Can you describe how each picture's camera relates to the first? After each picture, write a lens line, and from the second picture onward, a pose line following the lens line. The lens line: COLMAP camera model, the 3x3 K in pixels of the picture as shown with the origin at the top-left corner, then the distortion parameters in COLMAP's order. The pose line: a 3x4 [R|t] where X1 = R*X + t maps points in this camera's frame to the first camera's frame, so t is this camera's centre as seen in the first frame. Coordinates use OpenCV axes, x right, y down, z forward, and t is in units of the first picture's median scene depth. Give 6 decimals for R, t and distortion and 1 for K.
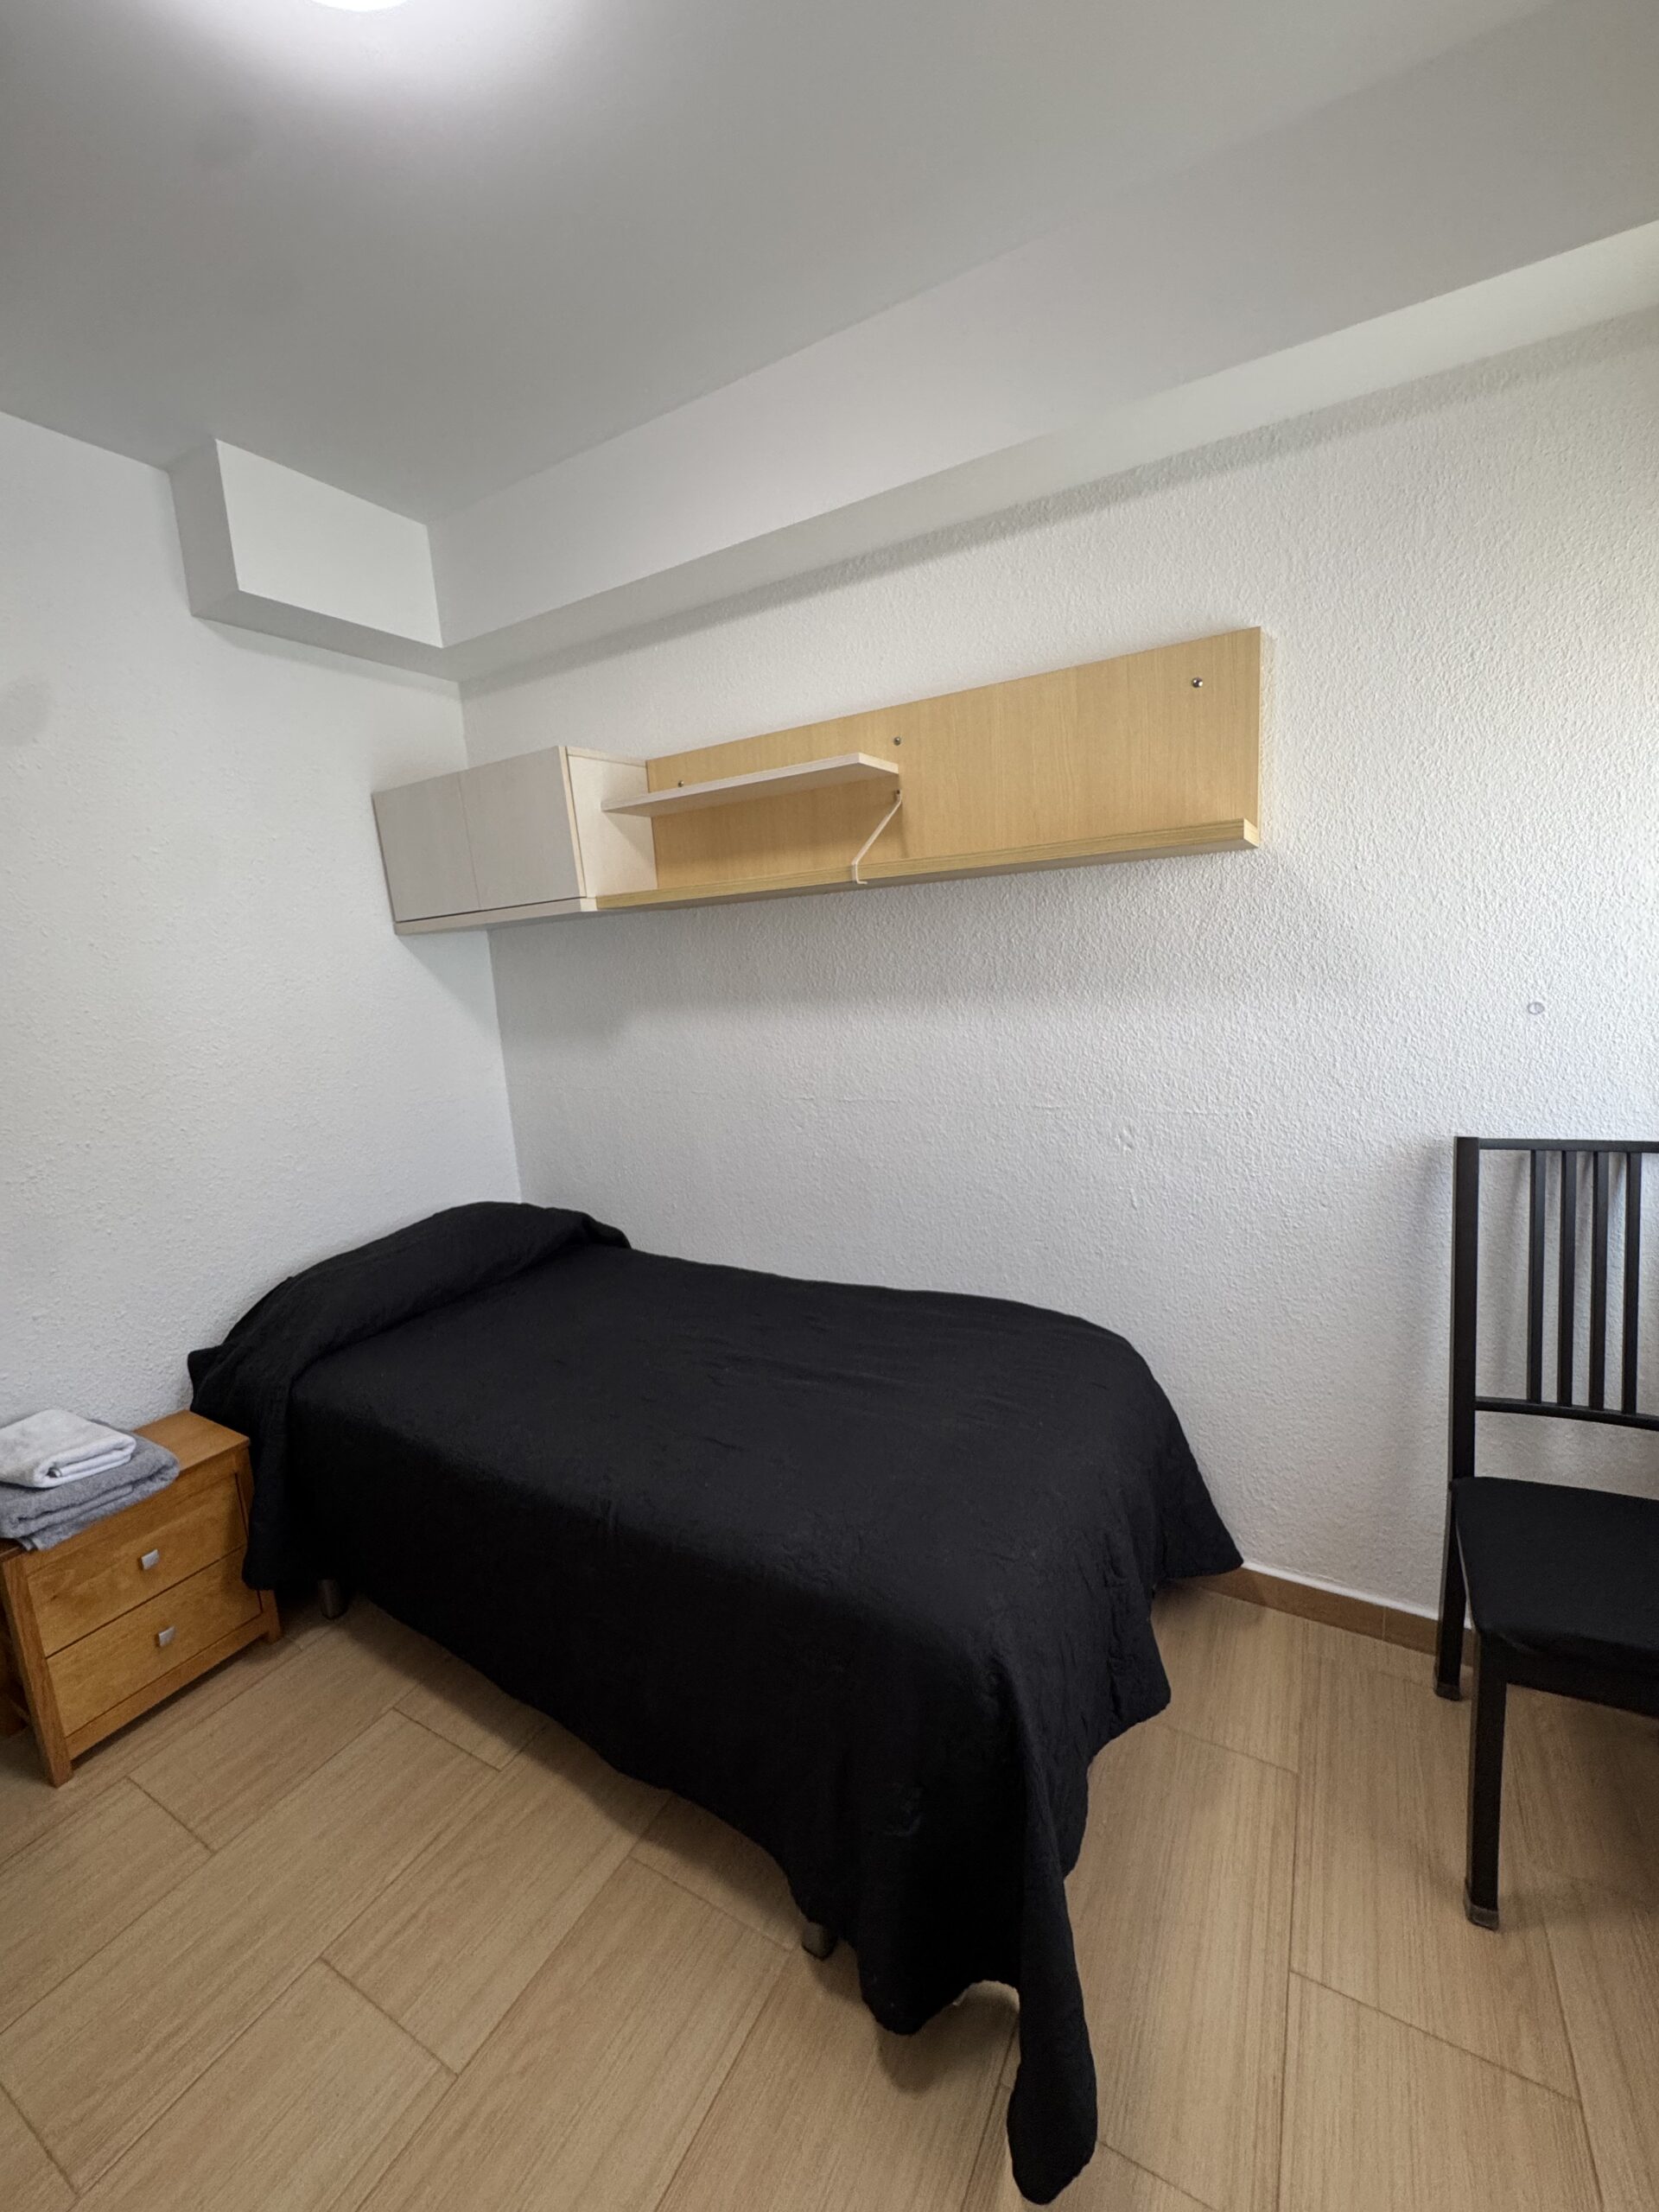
lens RADIAL K [[883.2, 0, 829.5], [0, 883.2, 1106.0], [0, 0, 1]] dist [0.000169, -0.000660]
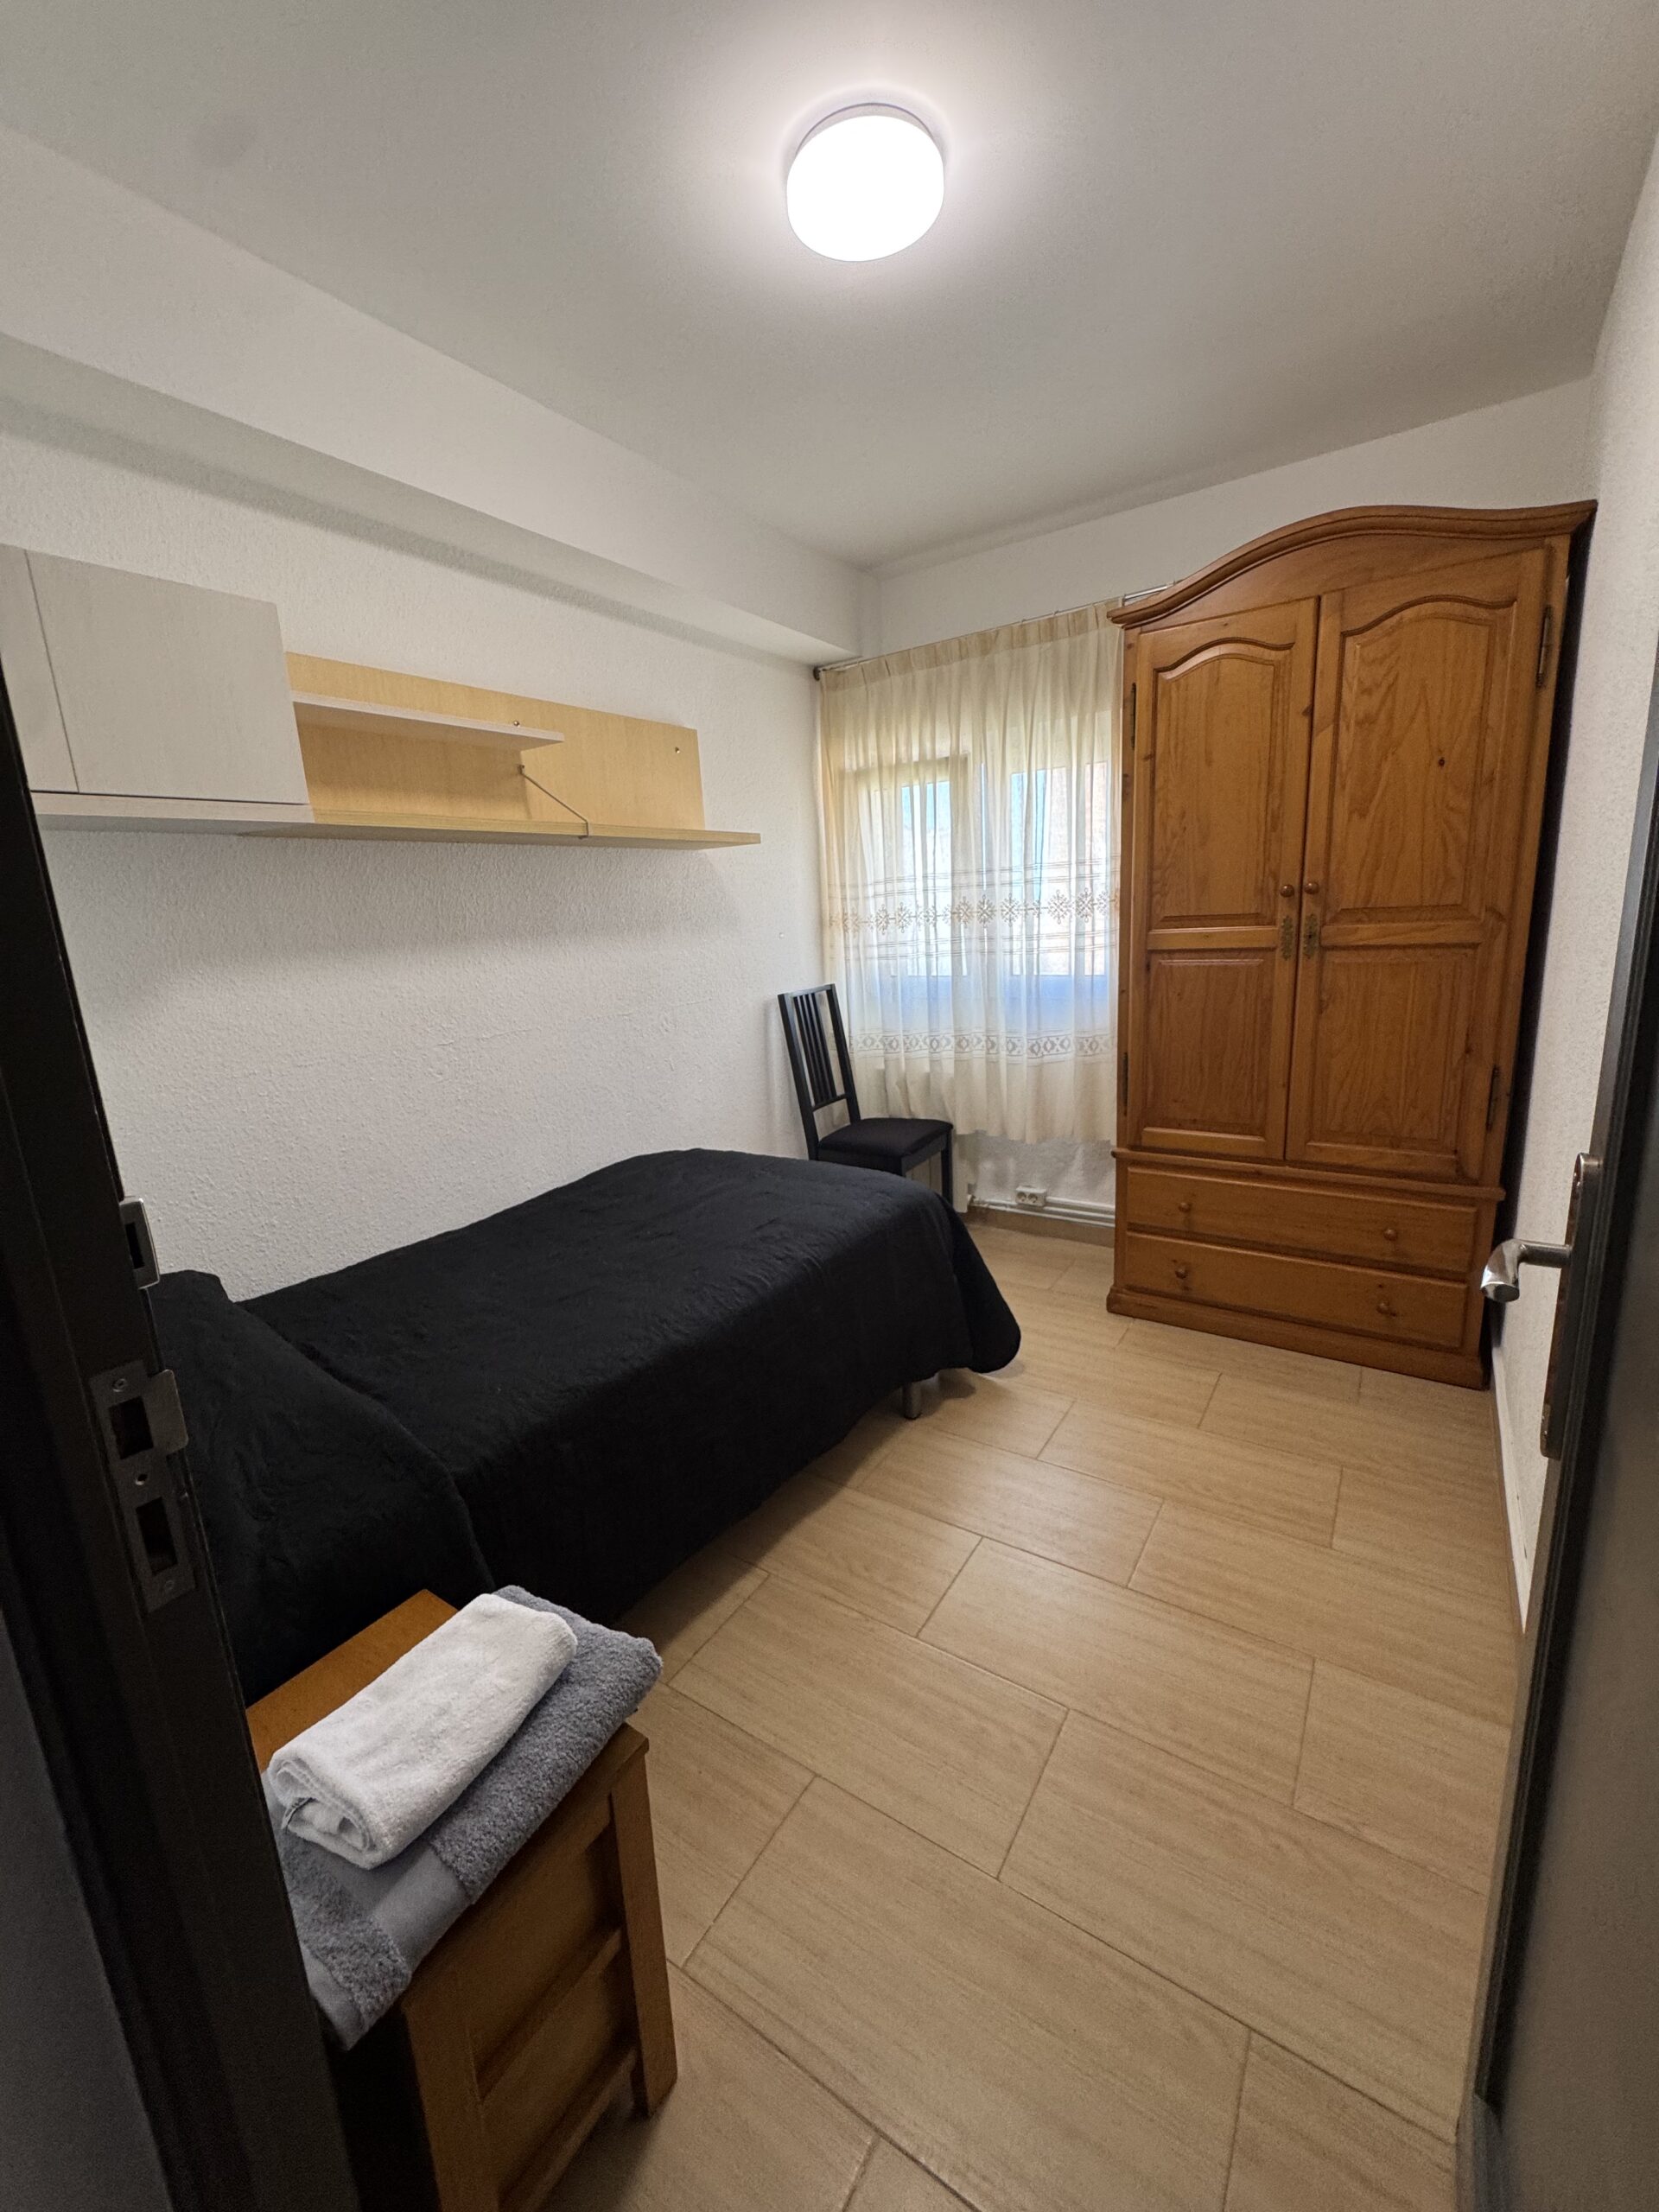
lens RADIAL K [[883.2, 0, 829.5], [0, 883.2, 1106.0], [0, 0, 1]] dist [0.000169, -0.000660]
pose [[0.075106, -0.161110, 0.984075, -1.156828], [0.227547, 0.963594, 0.140390, 0.020675], [-0.970866, 0.213379, 0.109032, 0.555773]]
